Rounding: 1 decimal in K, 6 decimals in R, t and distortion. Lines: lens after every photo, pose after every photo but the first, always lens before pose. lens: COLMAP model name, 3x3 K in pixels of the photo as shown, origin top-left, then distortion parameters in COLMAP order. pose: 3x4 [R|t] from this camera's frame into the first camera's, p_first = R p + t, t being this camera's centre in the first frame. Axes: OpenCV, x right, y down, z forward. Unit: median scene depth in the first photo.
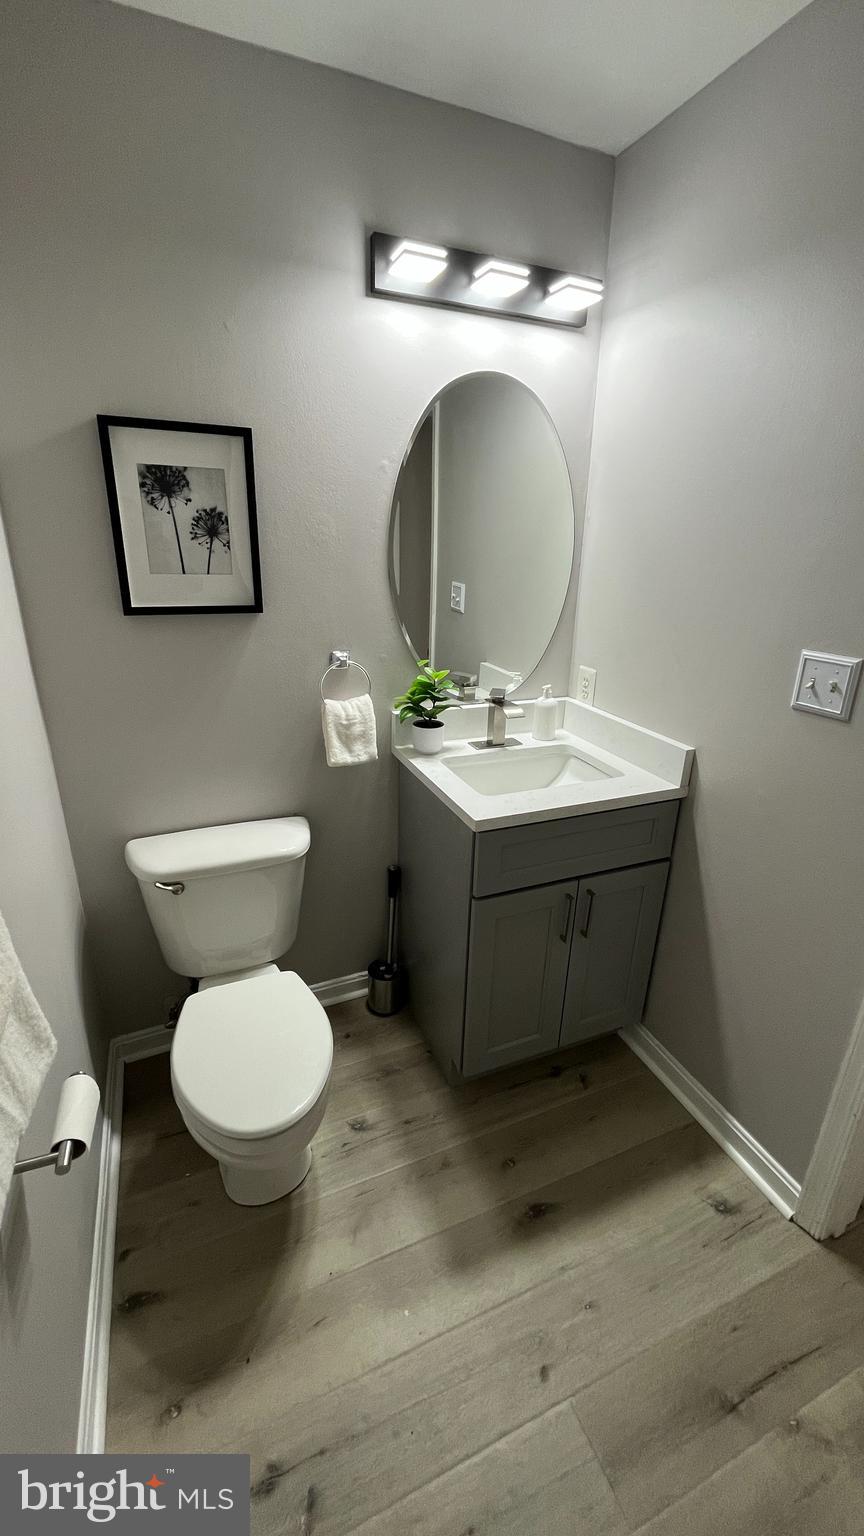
lens RADIAL K [[609.8, 0, 432.0], [0, 609.8, 768.0], [0, 0, 1]] dist [-0.007805, 0.000920]
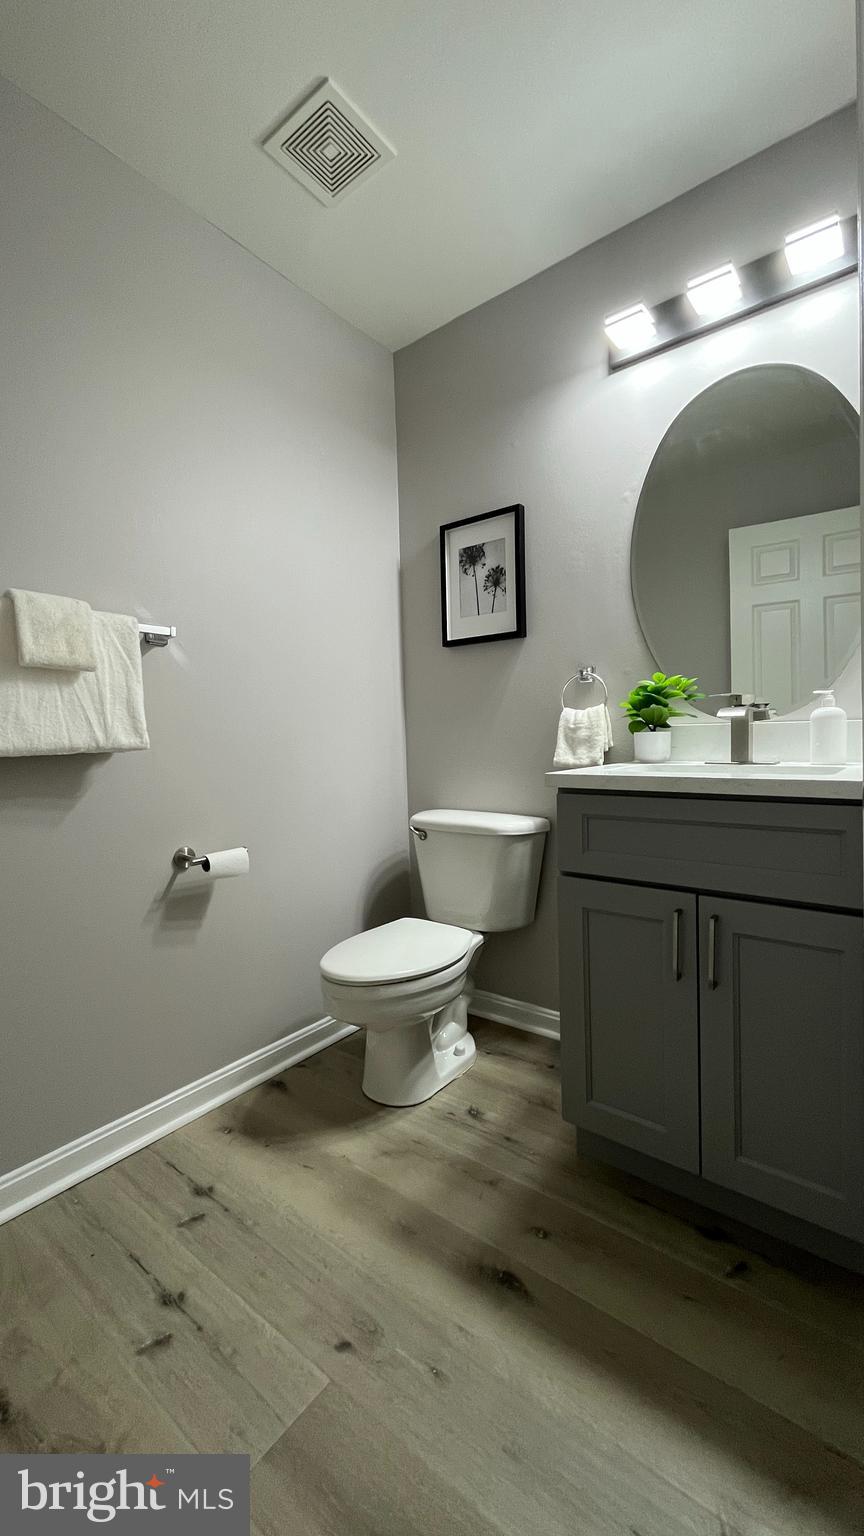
lens RADIAL K [[609.8, 0, 432.0], [0, 609.8, 768.0], [0, 0, 1]] dist [-0.007805, 0.000920]
pose [[0.482580, 0.011191, -0.875780, 0.786235], [-0.272911, 0.952059, -0.138216, 0.244440], [0.832247, 0.305711, 0.462499, 0.365641]]
